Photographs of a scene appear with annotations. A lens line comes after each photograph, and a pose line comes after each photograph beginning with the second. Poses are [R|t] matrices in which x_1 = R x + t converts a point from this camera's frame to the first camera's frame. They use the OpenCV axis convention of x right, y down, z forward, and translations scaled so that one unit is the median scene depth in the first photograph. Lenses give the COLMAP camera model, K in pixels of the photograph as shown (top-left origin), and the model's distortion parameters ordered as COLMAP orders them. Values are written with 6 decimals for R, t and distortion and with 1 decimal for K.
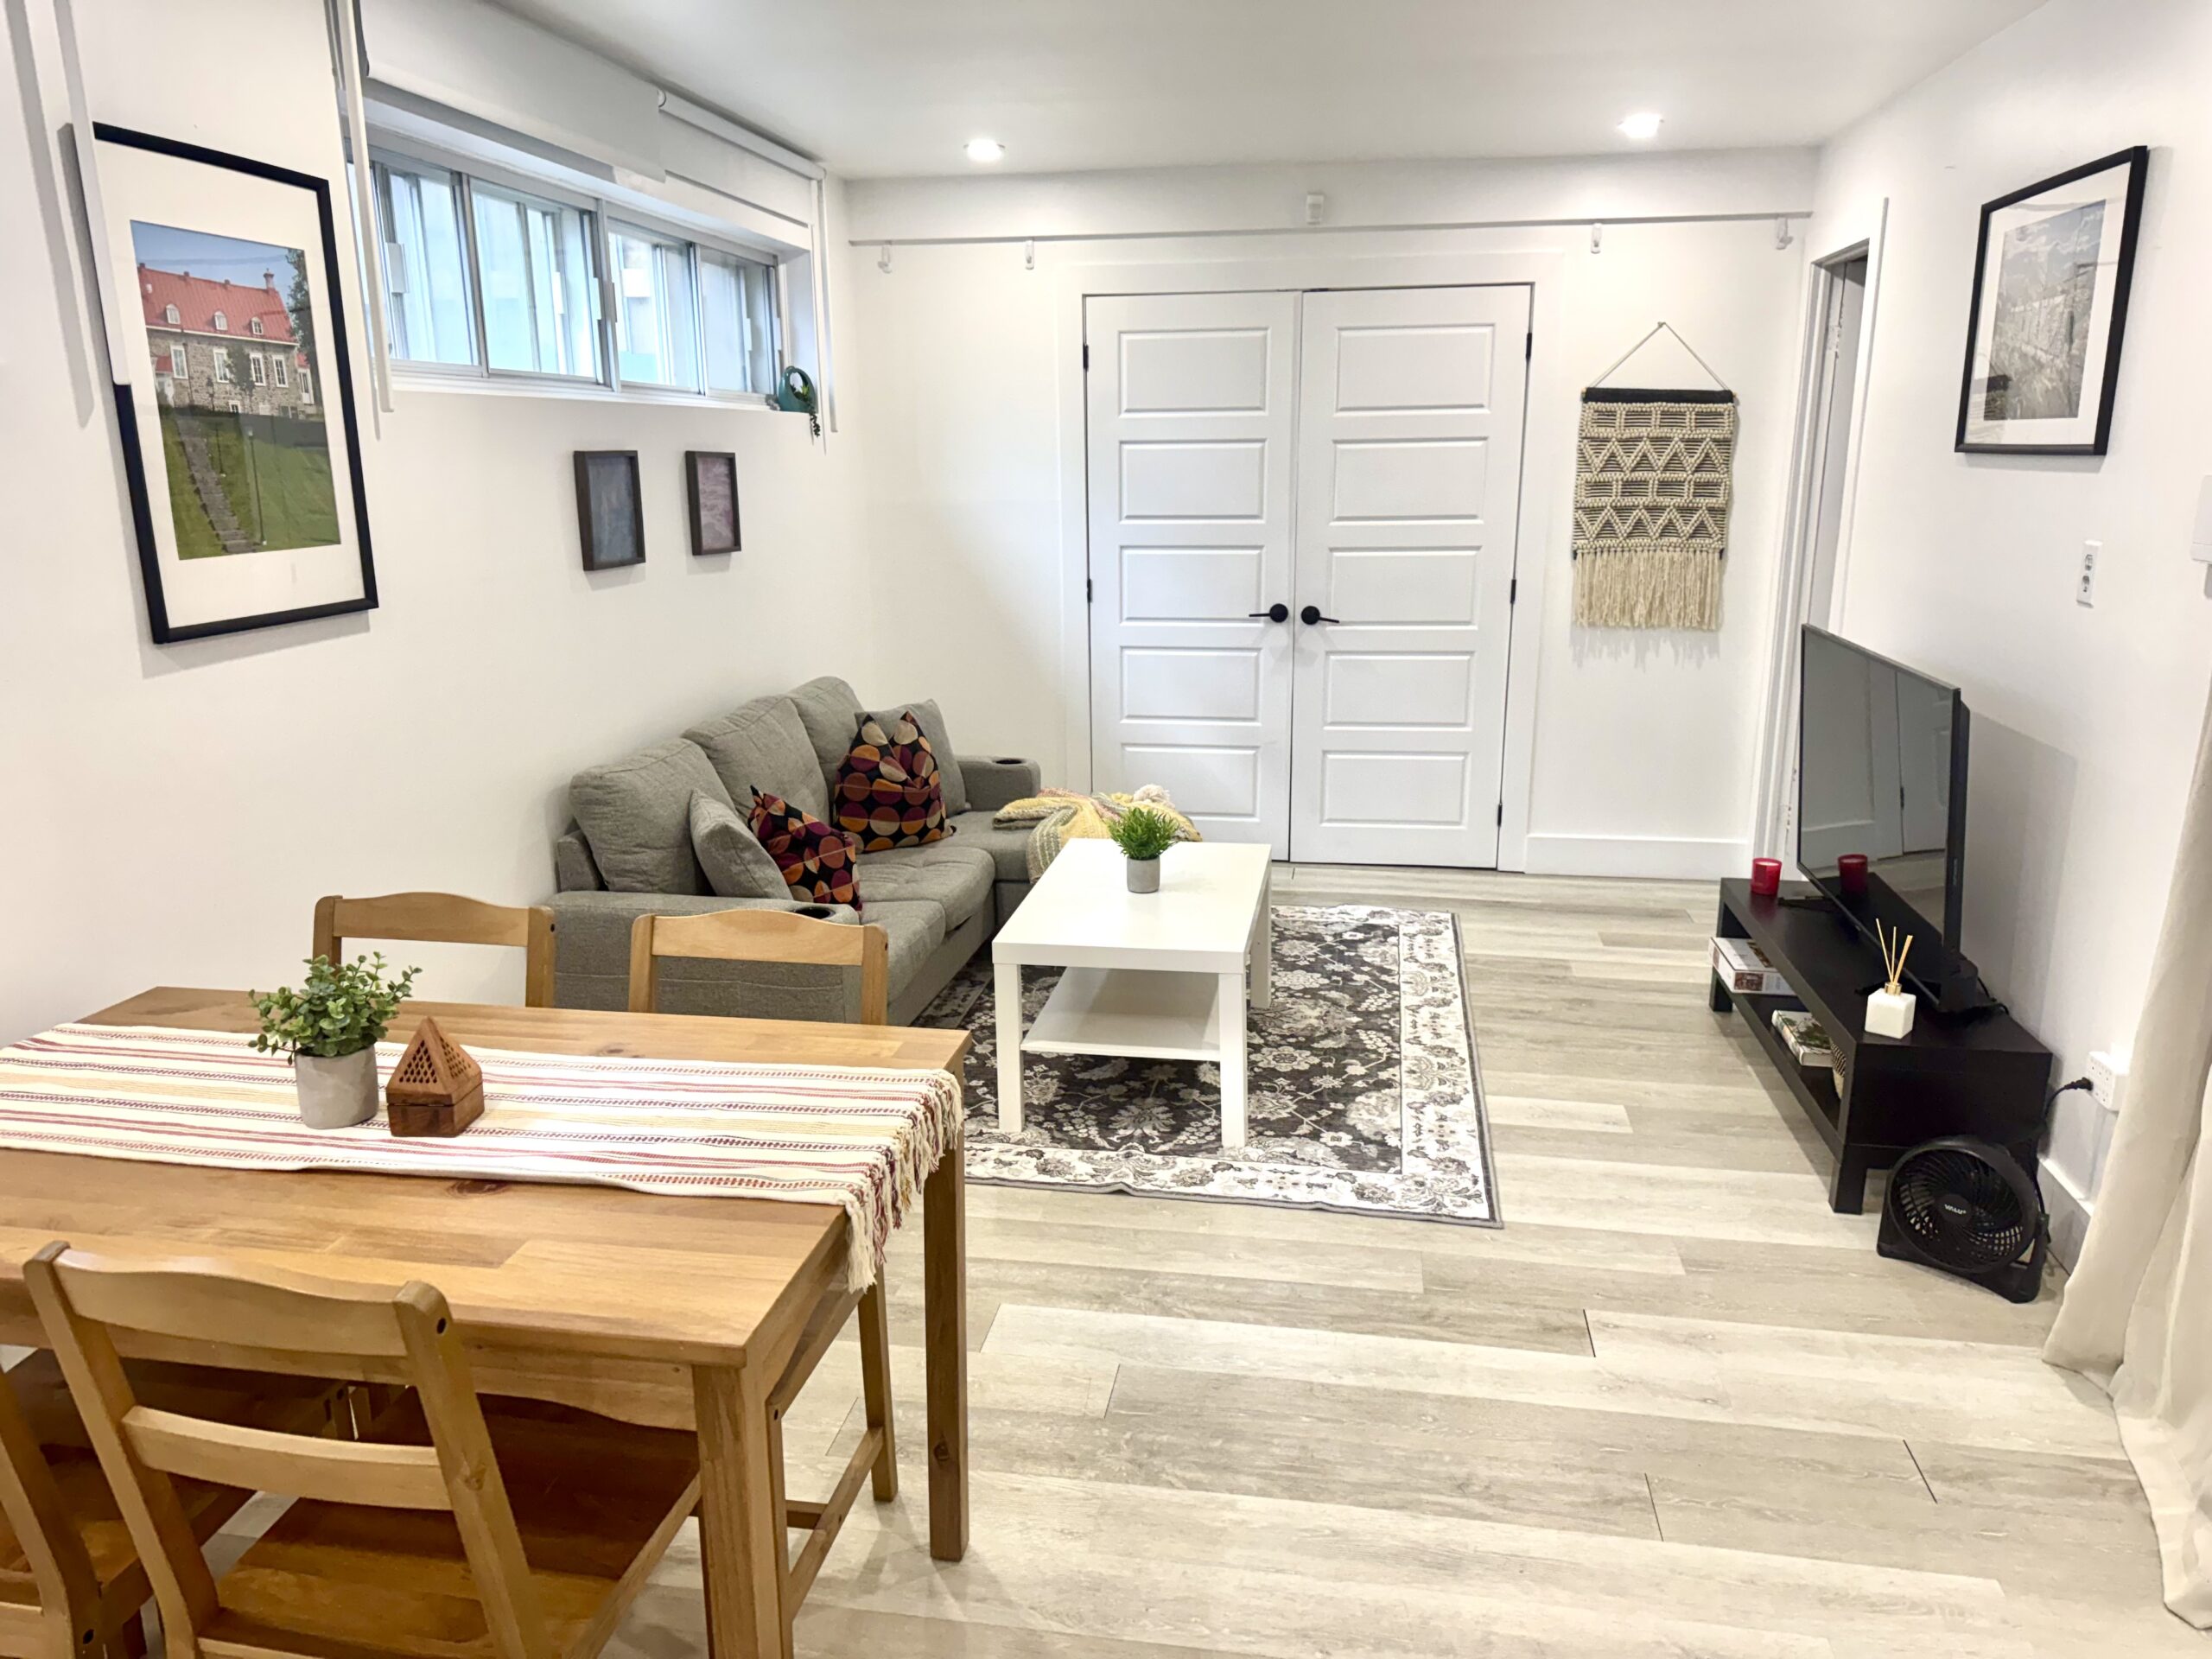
lens RADIAL K [[1557.8, 0, 1106.0], [0, 1557.8, 829.5], [0, 0, 1]] dist [0.122636, -0.188885]
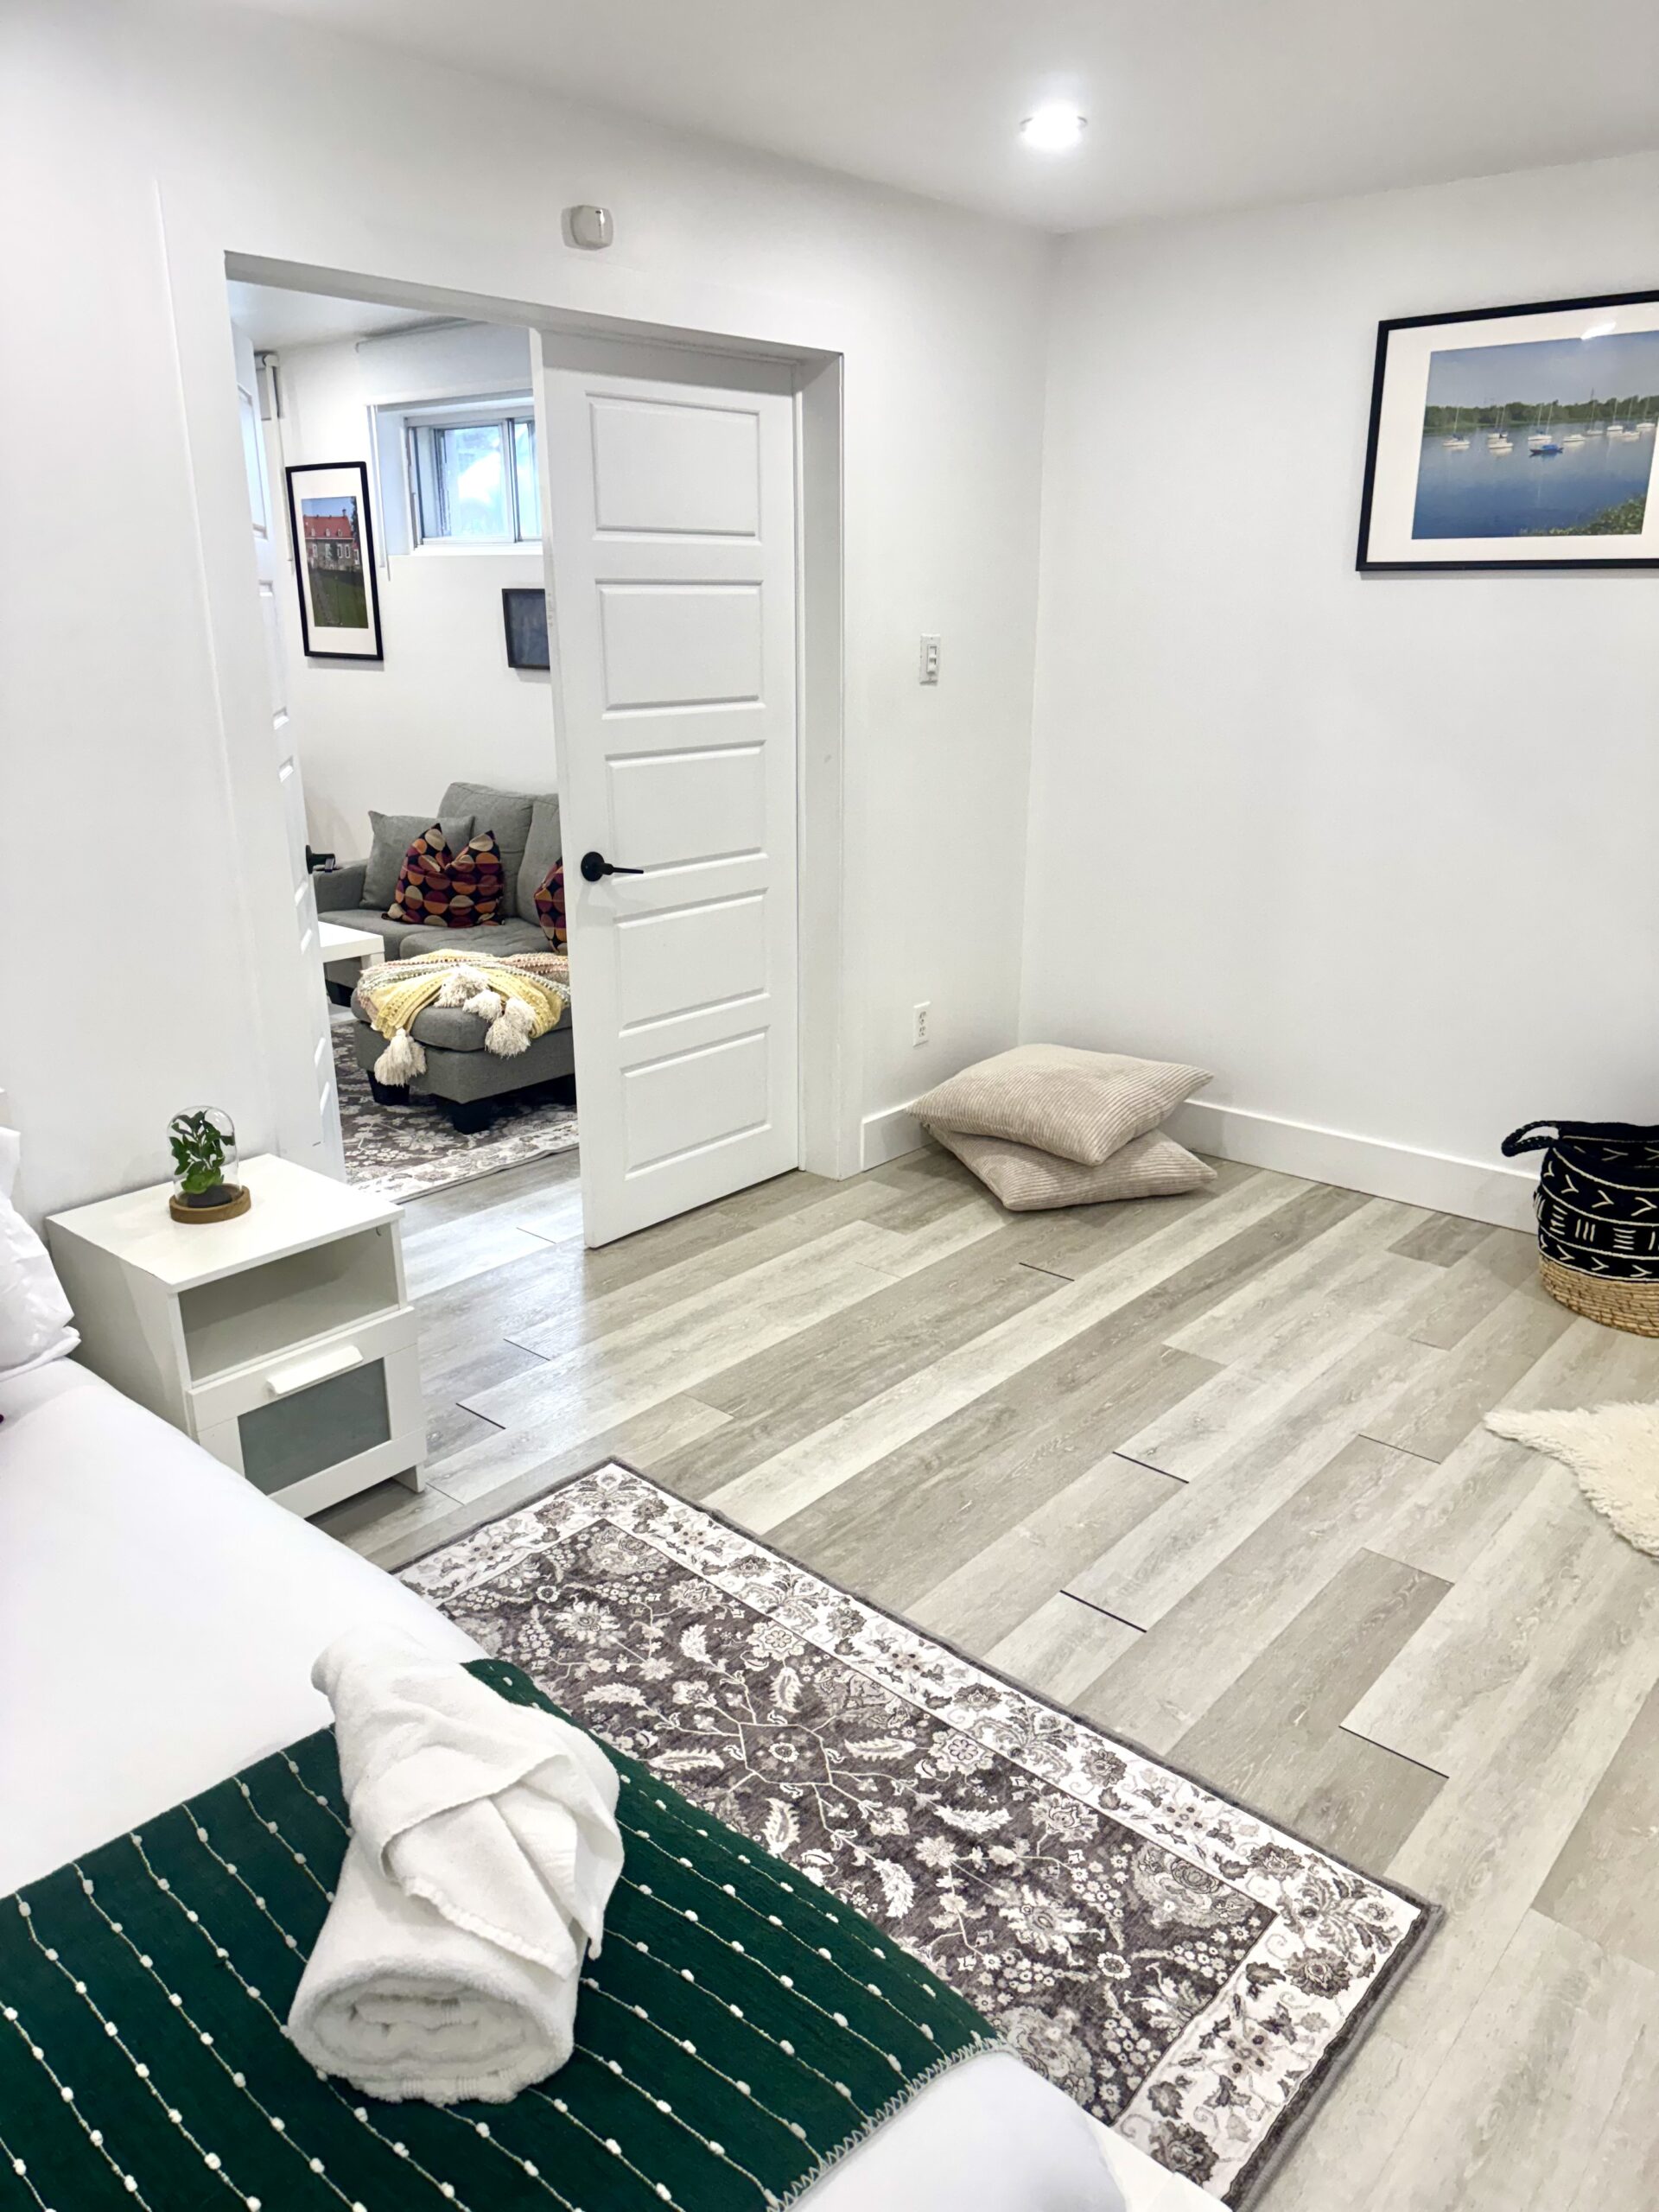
lens RADIAL K [[1557.8, 0, 829.5], [0, 1557.8, 1106.0], [0, 0, 1]] dist [0.122636, -0.188885]
pose [[-0.524106, 0.273146, -0.806662, 0.809446], [-0.199975, 0.881221, 0.428321, -0.467855], [0.827842, 0.385798, -0.407231, 1.879685]]
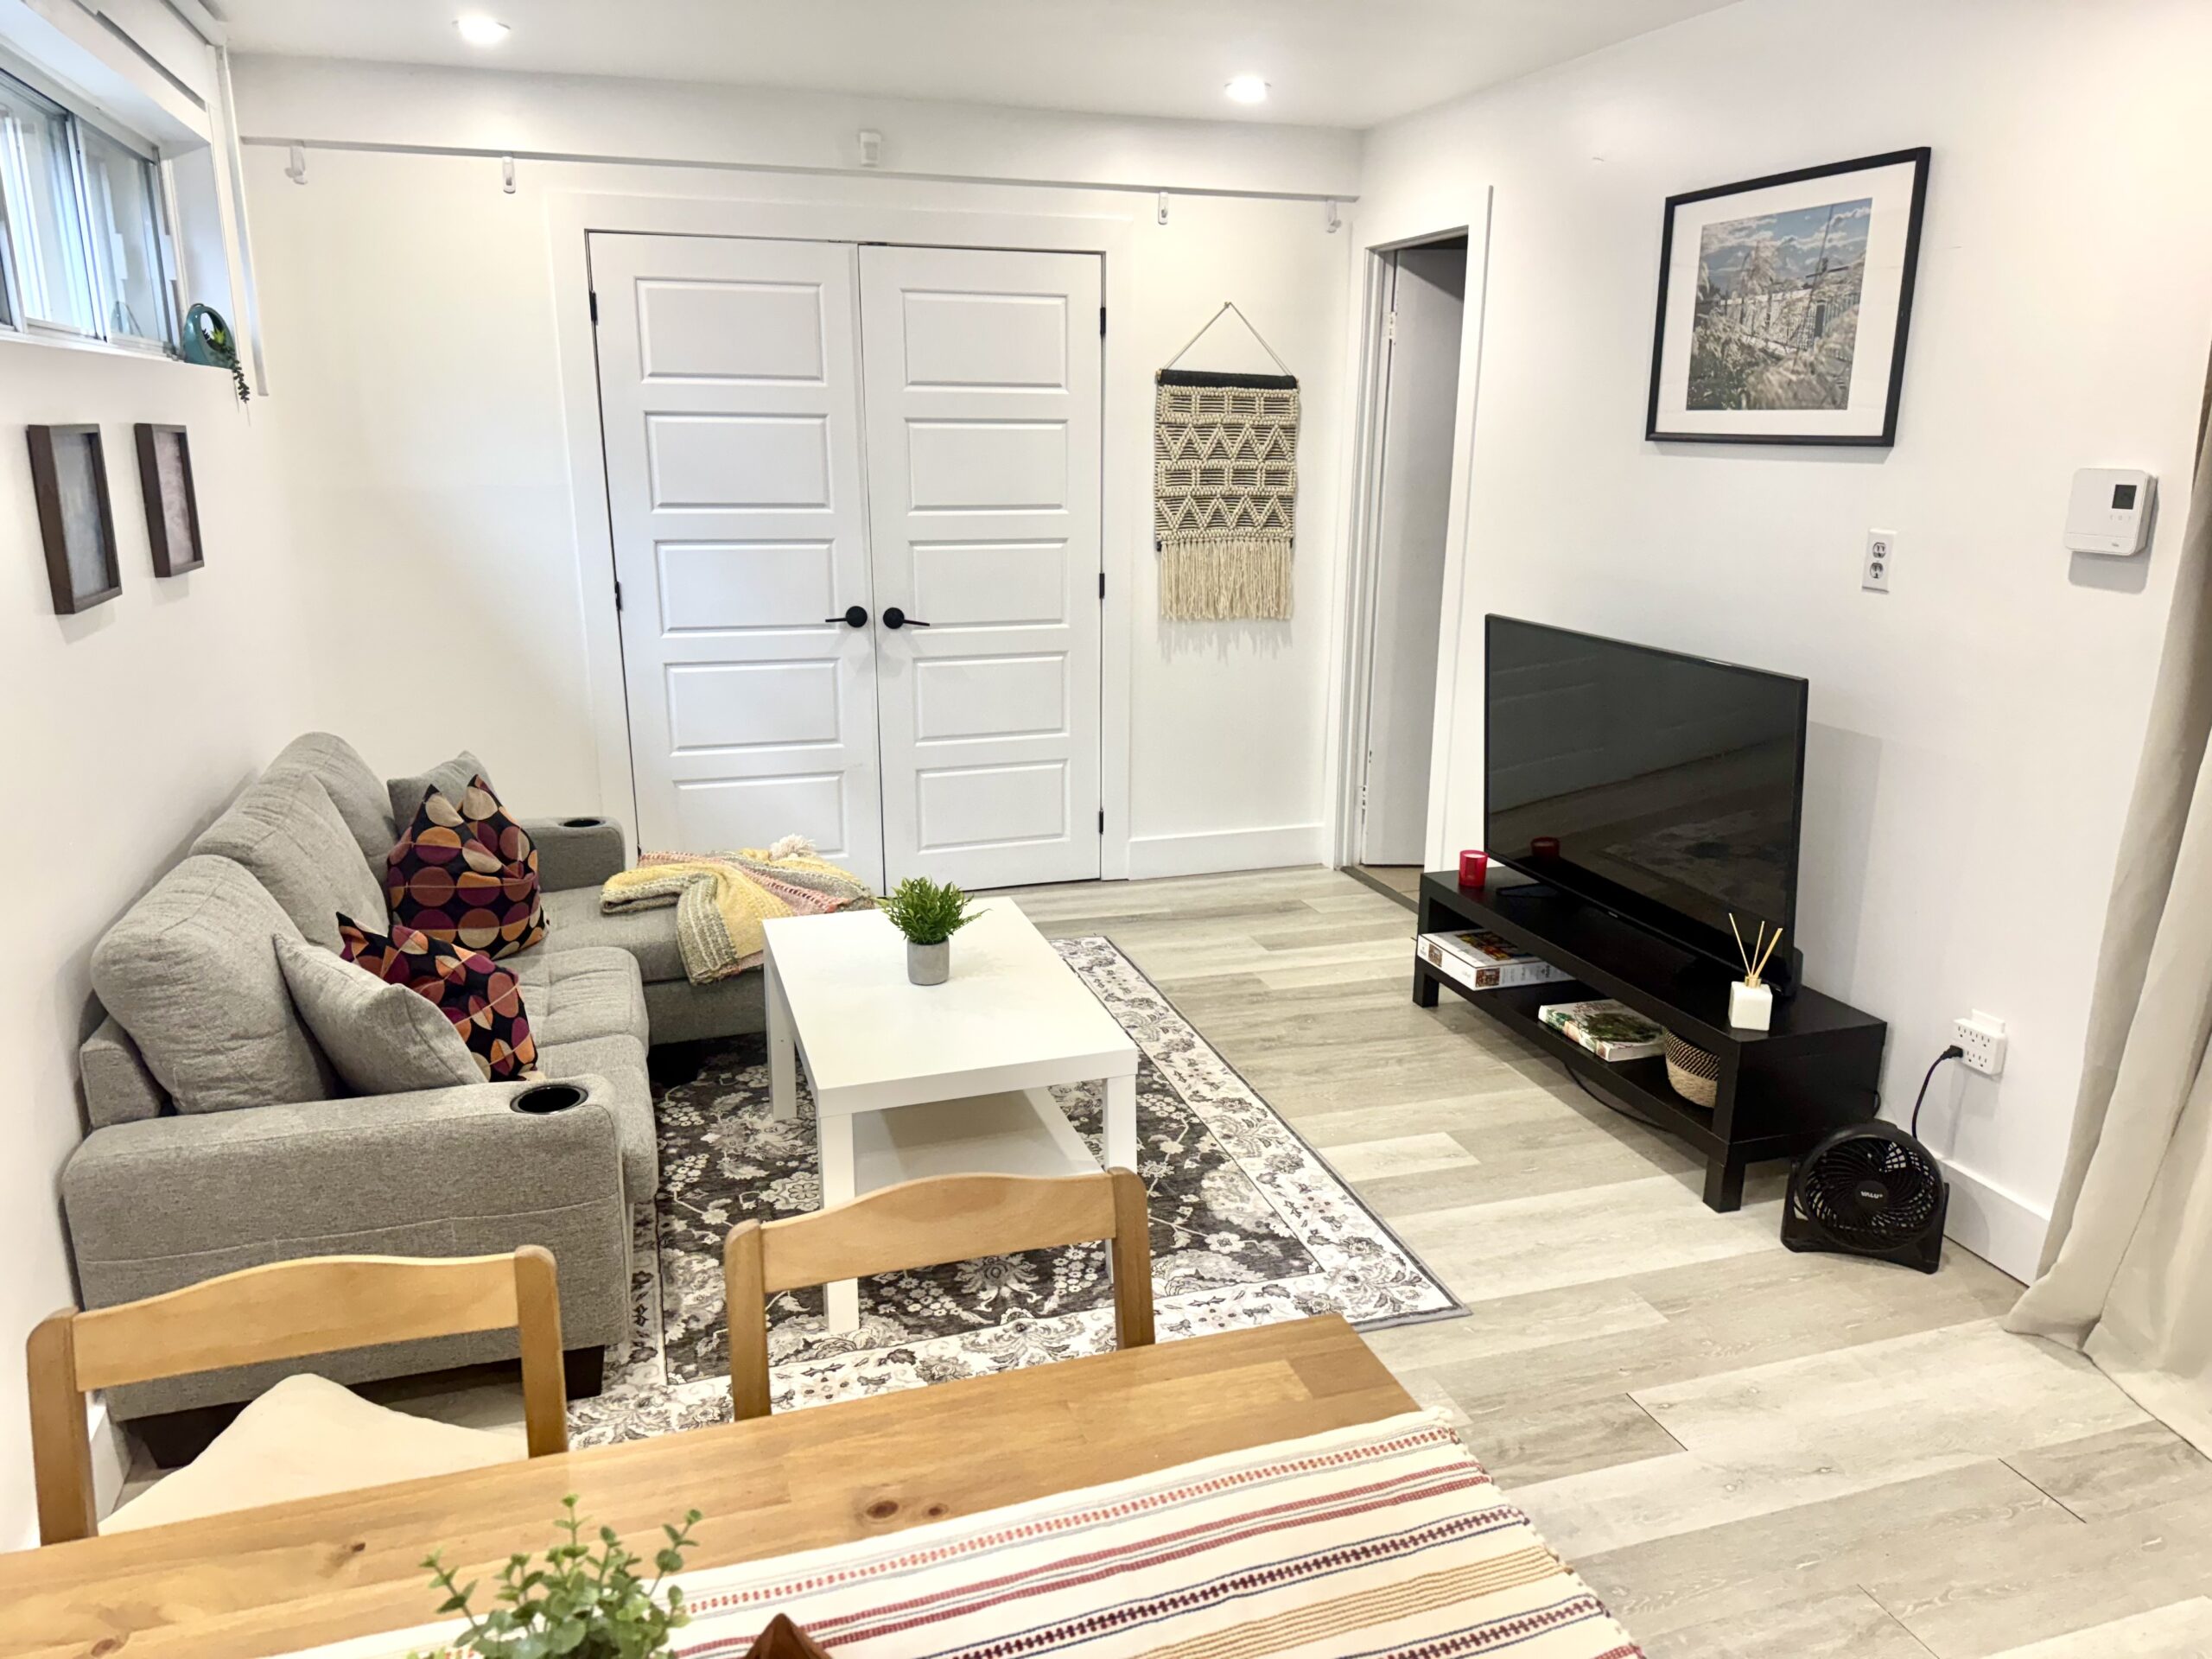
lens RADIAL K [[1551.1, 0, 1126.4], [0, 1551.1, 829.9], [0, 0, 1]] dist [0.107454, -0.160977]
pose [[0.883530, -0.104964, 0.456461, -0.224713], [0.098142, 0.994420, 0.038704, -0.054516], [-0.457976, 0.010602, 0.888901, 0.225696]]
